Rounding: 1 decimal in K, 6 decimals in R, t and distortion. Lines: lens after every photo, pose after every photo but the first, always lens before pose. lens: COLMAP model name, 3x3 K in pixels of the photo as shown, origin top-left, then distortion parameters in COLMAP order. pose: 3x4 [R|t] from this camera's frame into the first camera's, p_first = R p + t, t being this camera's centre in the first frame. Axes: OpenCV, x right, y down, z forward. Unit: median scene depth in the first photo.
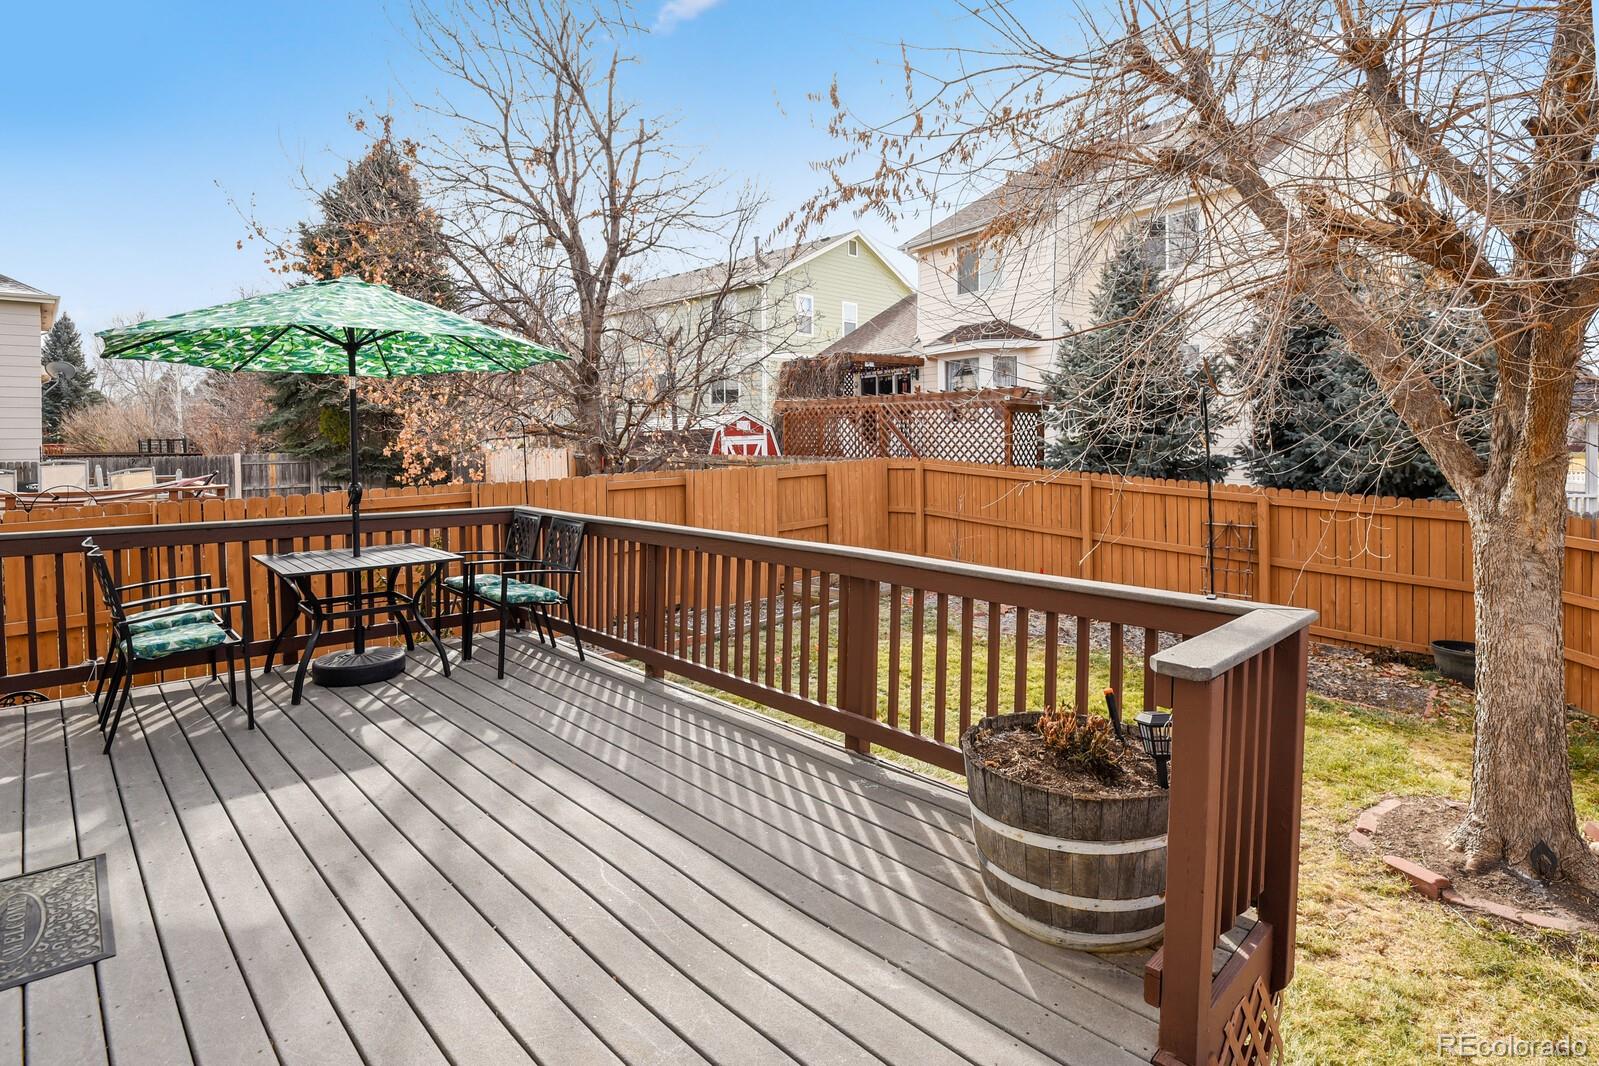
lens RADIAL K [[816.6, 0, 799.5], [0, 816.6, 533.0], [0, 0, 1]] dist [-0.000790, -0.000483]
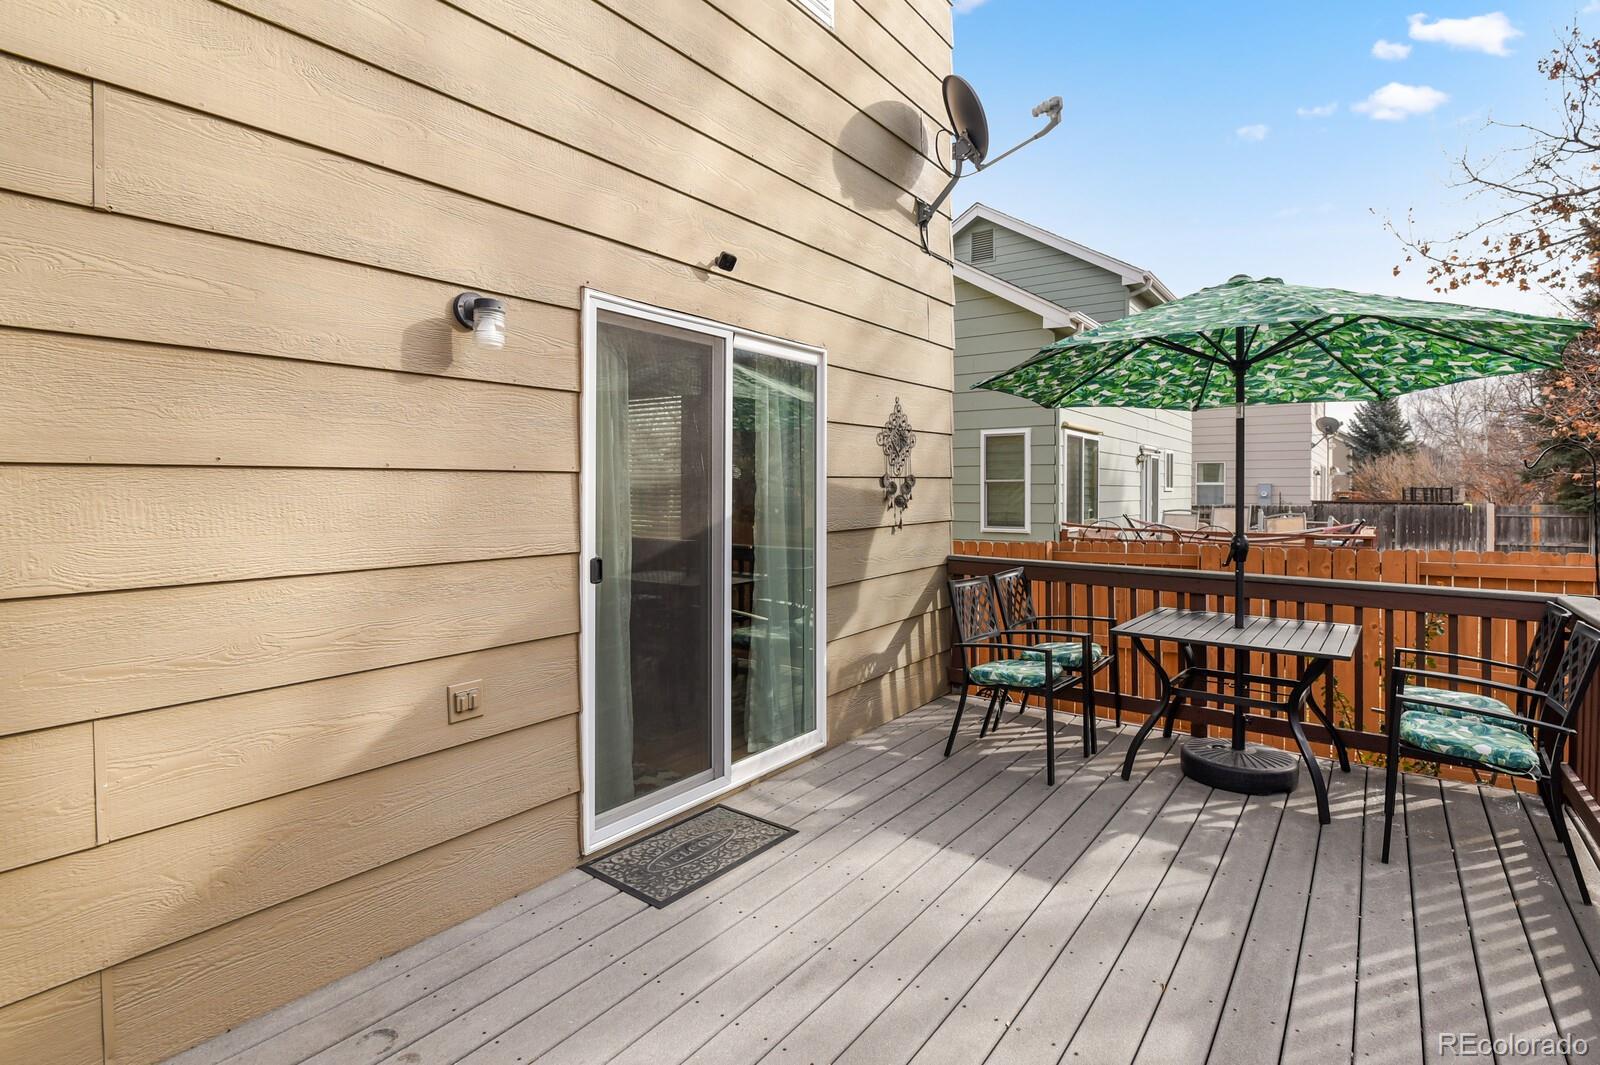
lens RADIAL K [[800.9, 0, 804.2], [0, 800.9, 509.9], [0, 0, 1]] dist [-0.001614, -0.000586]
pose [[0.173831, 0.029940, -0.984320, 0.170406], [-0.117099, 0.993075, 0.009527, -0.048098], [0.977789, 0.113607, 0.176133, 0.501656]]
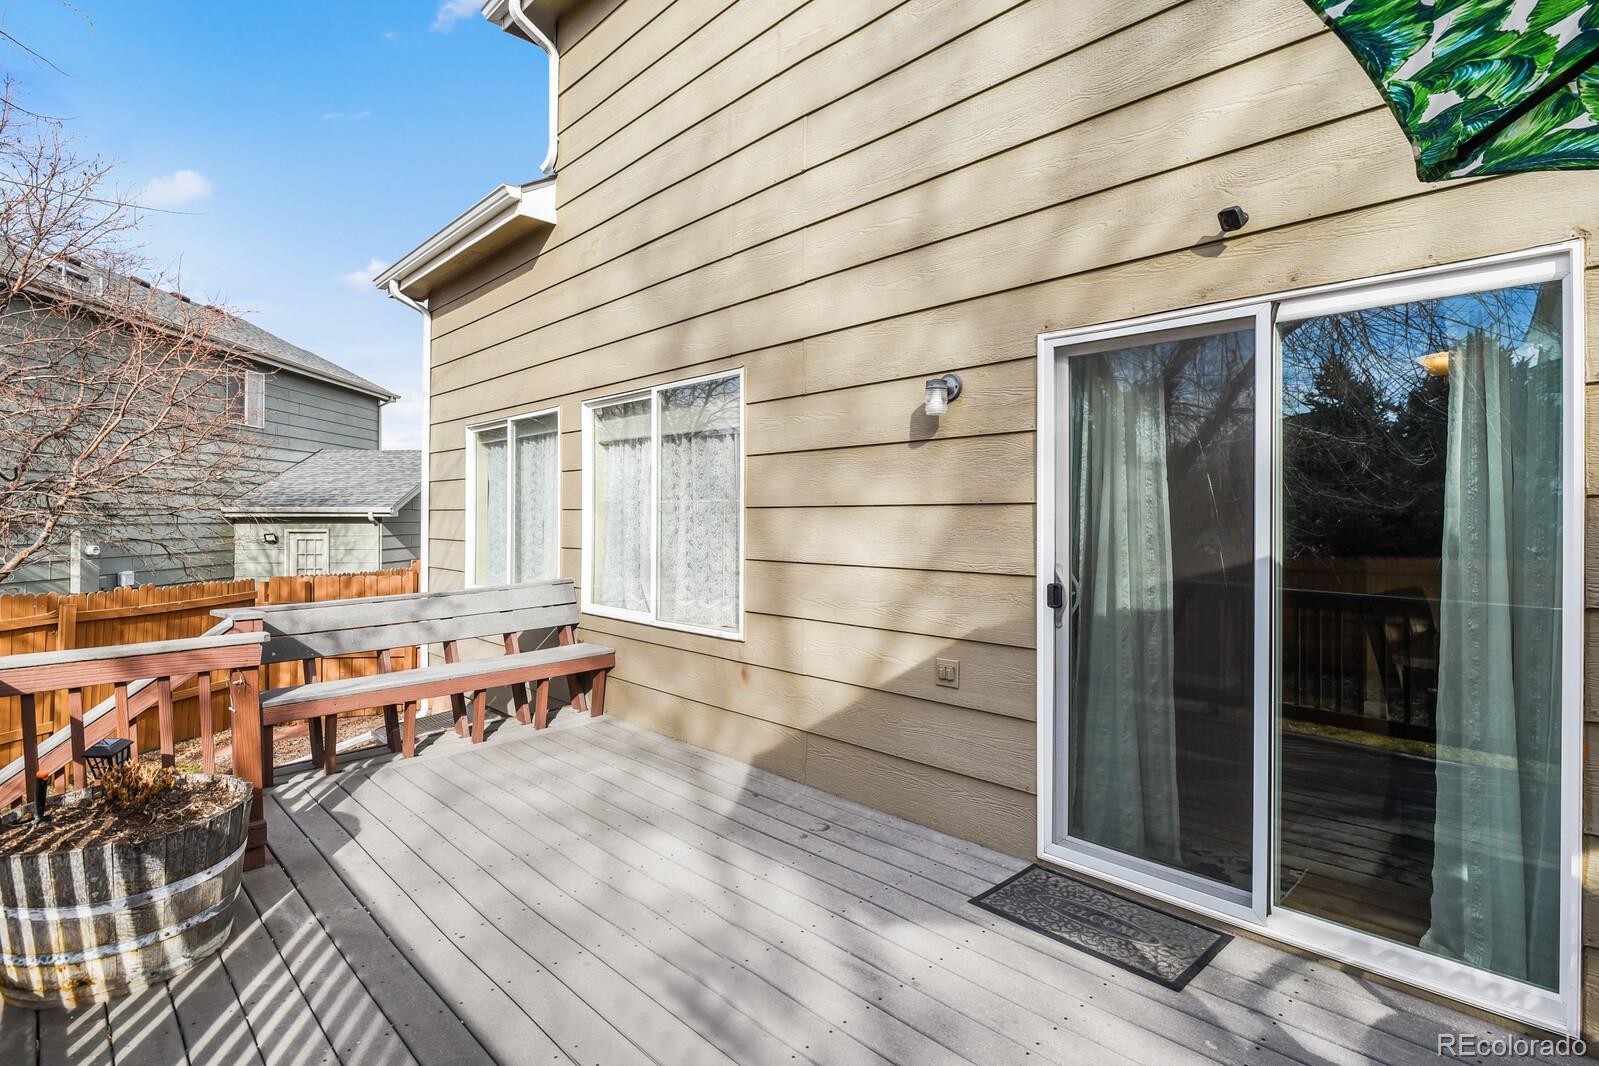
lens RADIAL K [[816.6, 0, 799.5], [0, 816.6, 533.0], [0, 0, 1]] dist [-0.000790, -0.000483]
pose [[-0.999918, -0.001437, 0.012739, -0.312486], [0.000300, 0.990805, 0.135298, -0.125096], [-0.012816, 0.135291, -0.990723, 1.178251]]
